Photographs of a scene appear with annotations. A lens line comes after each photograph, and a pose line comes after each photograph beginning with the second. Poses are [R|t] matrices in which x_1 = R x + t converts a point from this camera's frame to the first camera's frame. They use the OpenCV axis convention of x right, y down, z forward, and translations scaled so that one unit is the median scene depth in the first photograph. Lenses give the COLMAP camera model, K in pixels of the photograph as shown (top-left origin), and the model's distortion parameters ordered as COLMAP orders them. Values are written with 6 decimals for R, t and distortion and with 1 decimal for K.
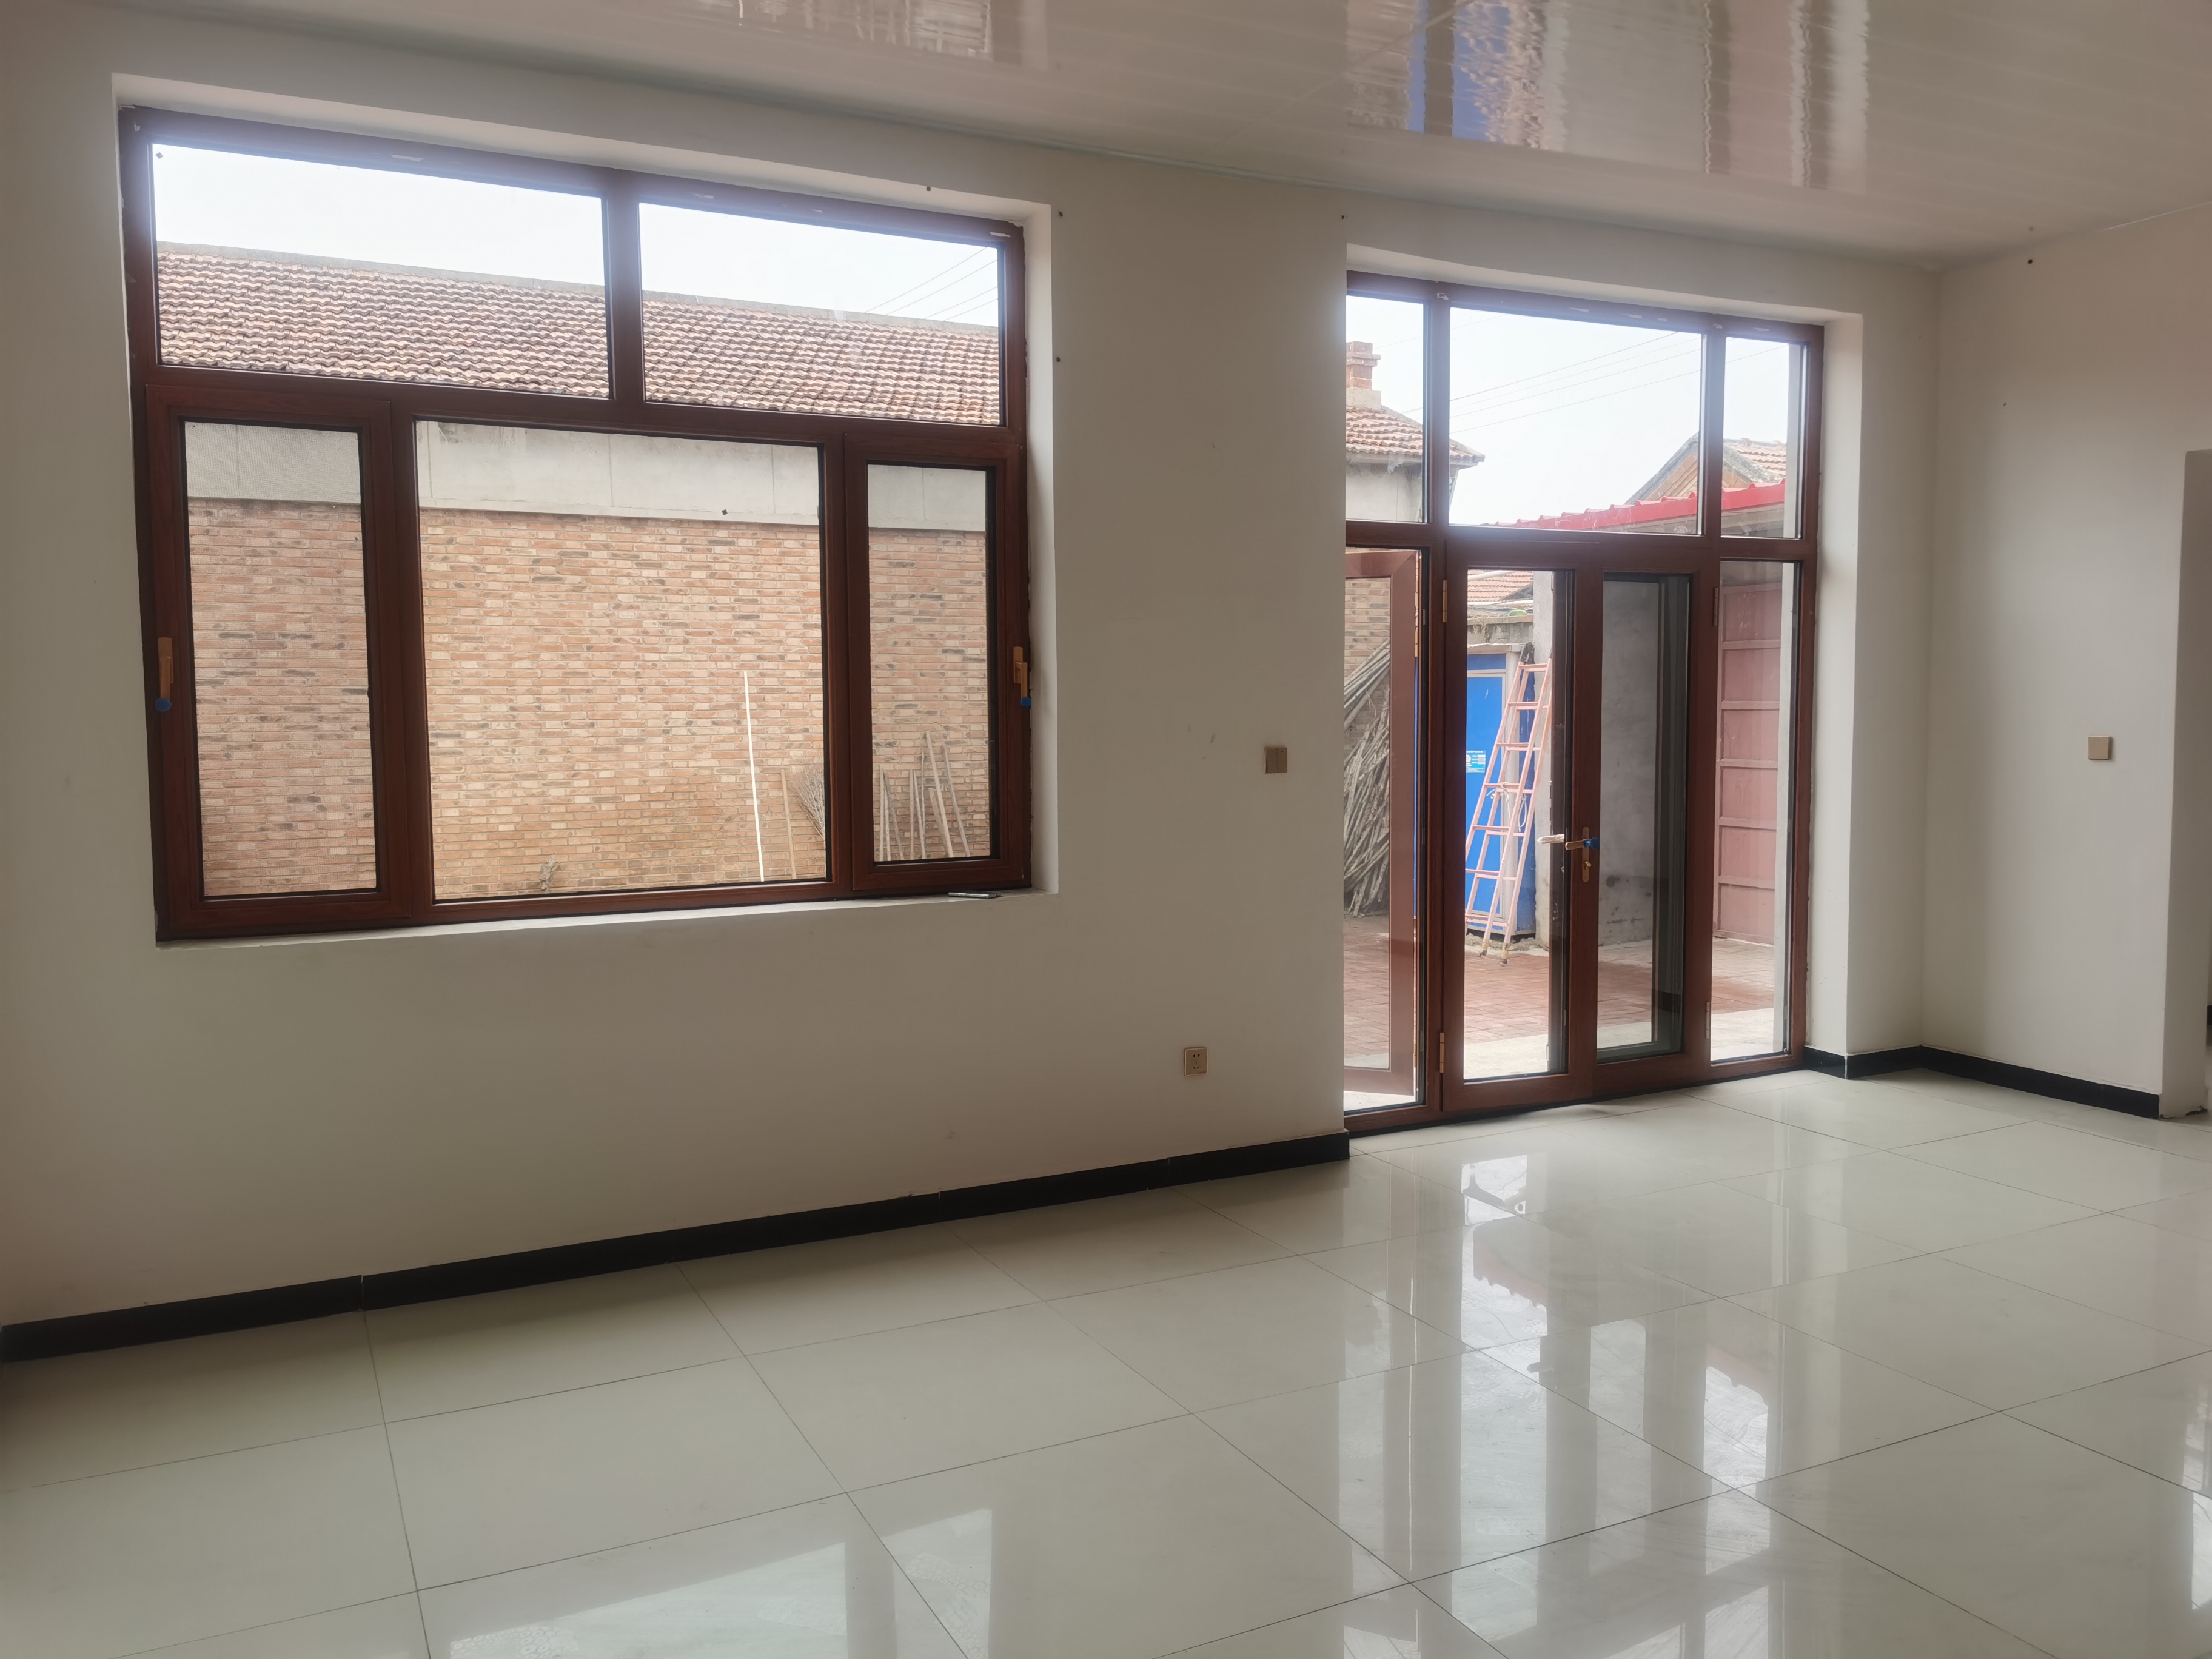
lens RADIAL K [[1706.5, 0, 1109.3], [0, 1706.5, 839.1], [0, 0, 1]] dist [0.062333, -0.074431]
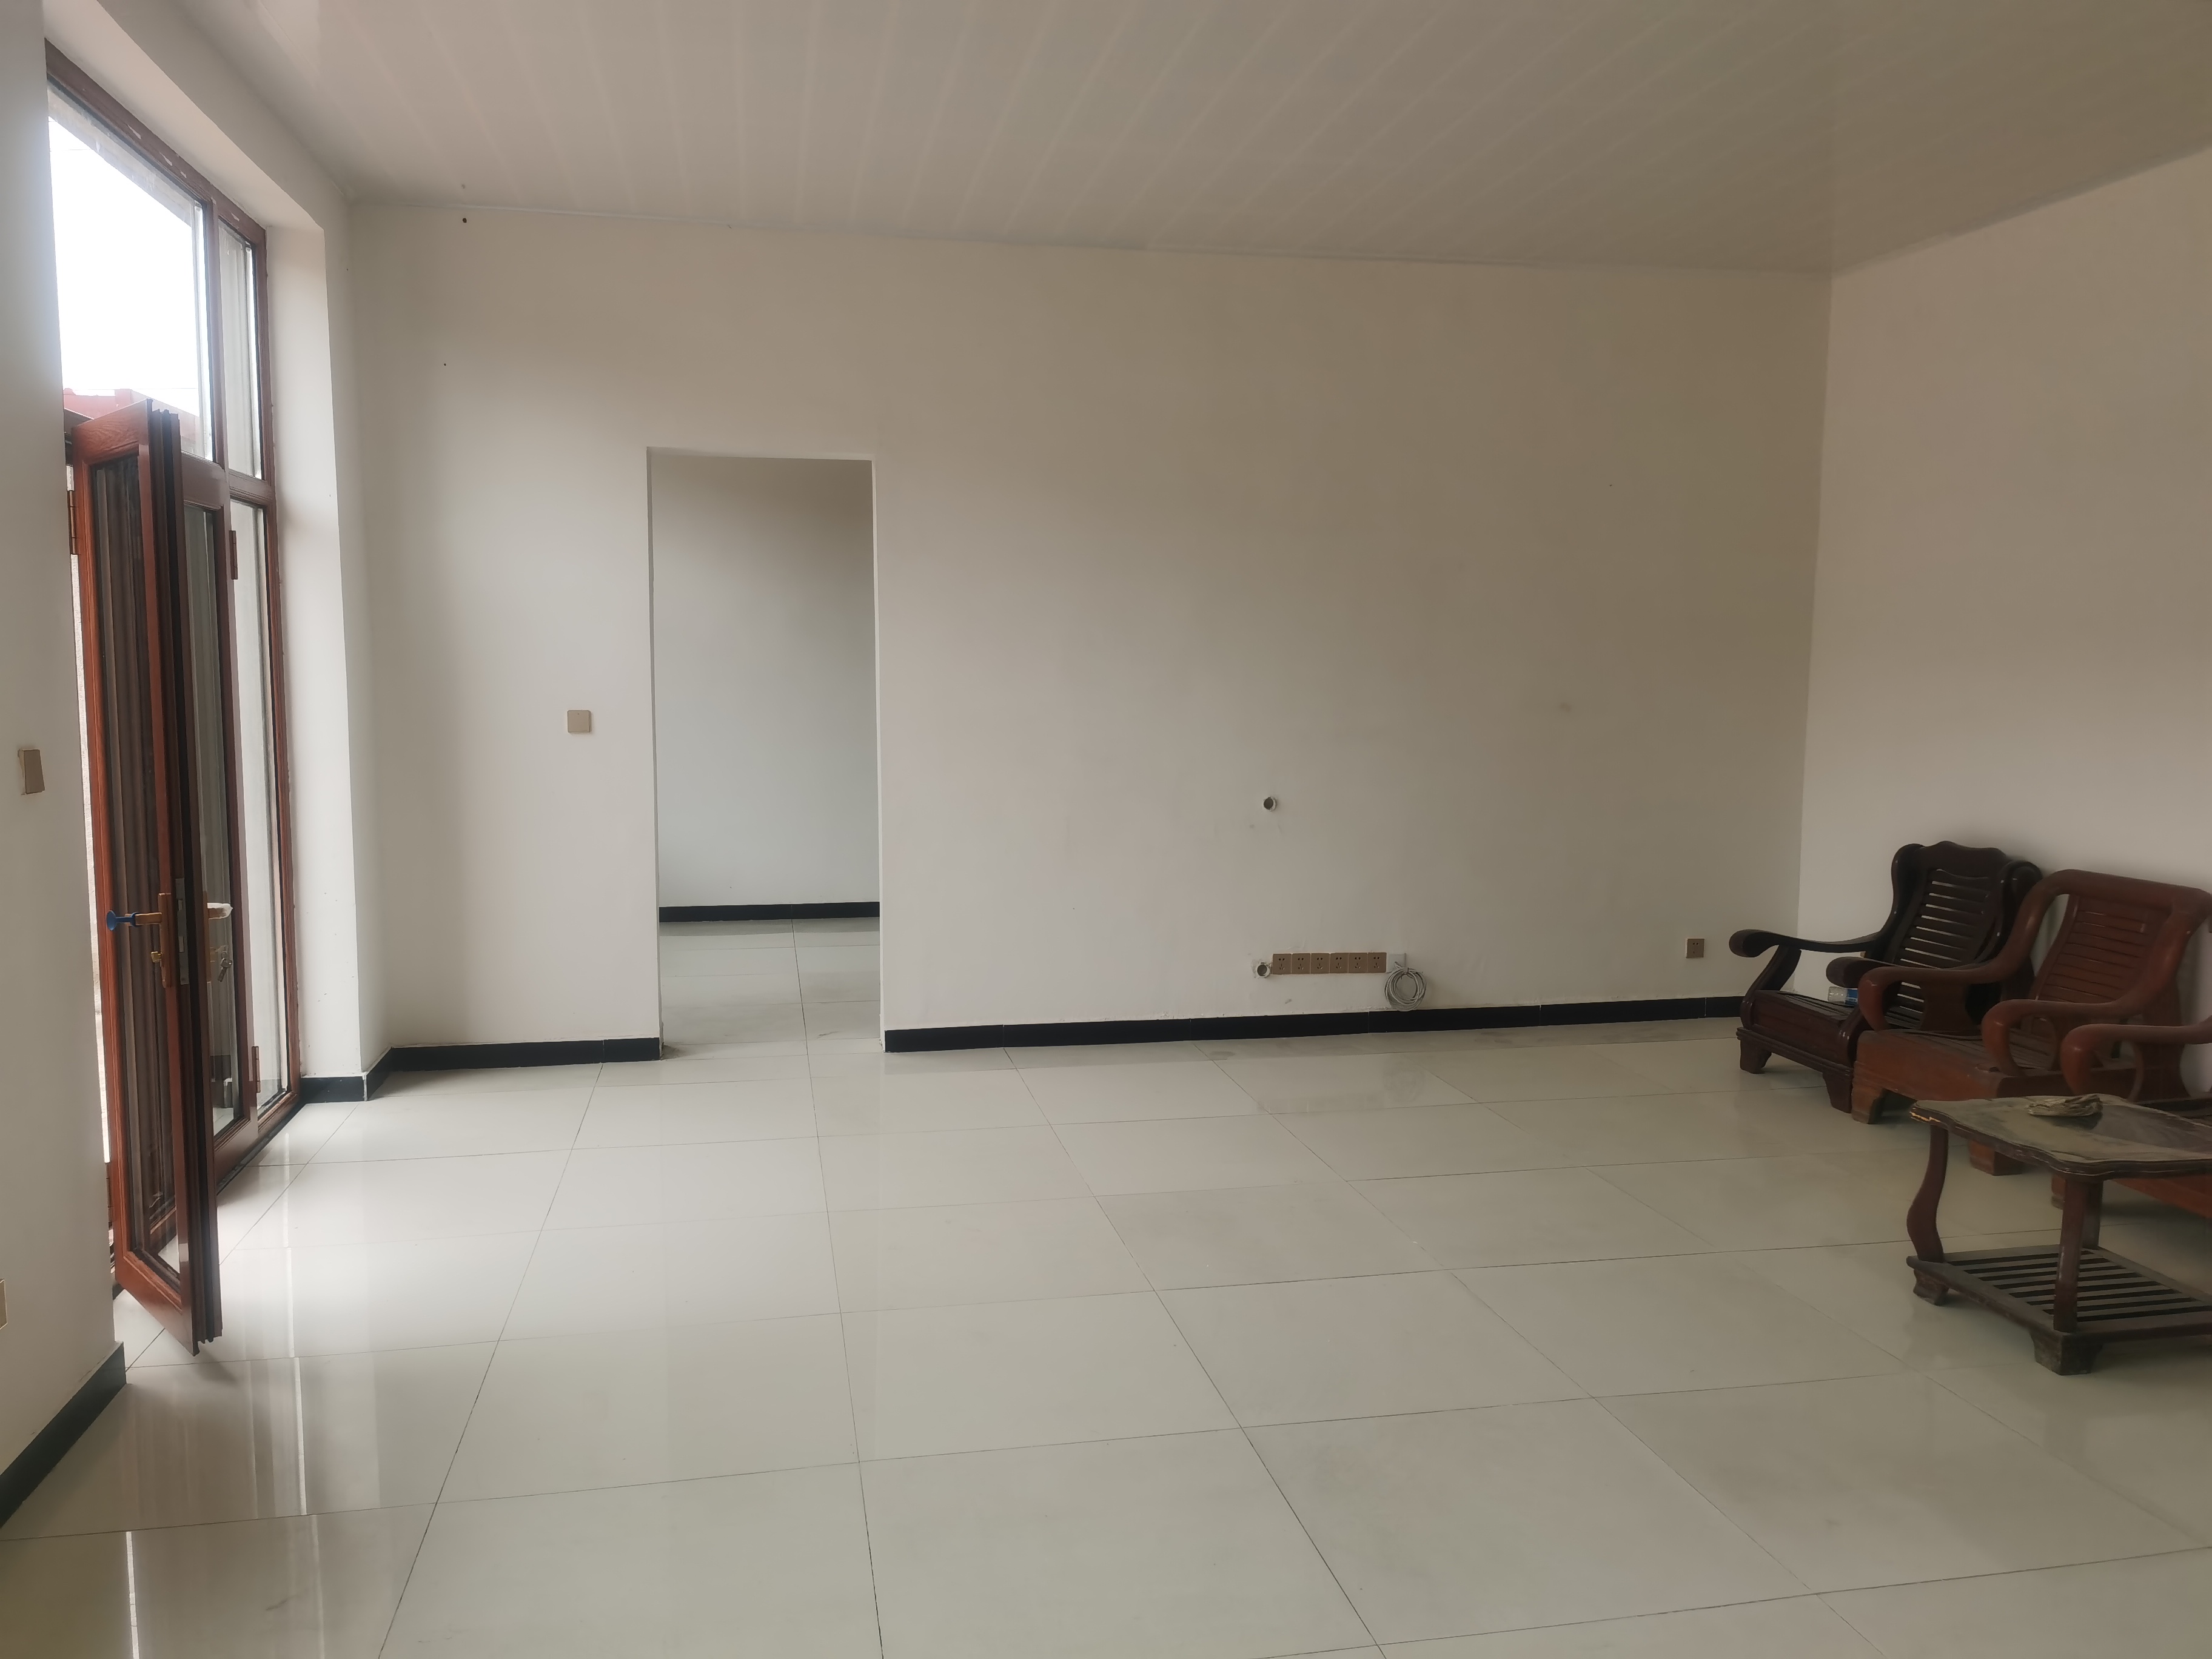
lens RADIAL K [[1706.5, 0, 1109.3], [0, 1706.5, 839.1], [0, 0, 1]] dist [0.062333, -0.074431]
pose [[0.256164, -0.087815, 0.962636, -0.327533], [0.072627, 0.994799, 0.071422, -0.030739], [-0.963901, 0.051618, 0.261210, 0.402306]]
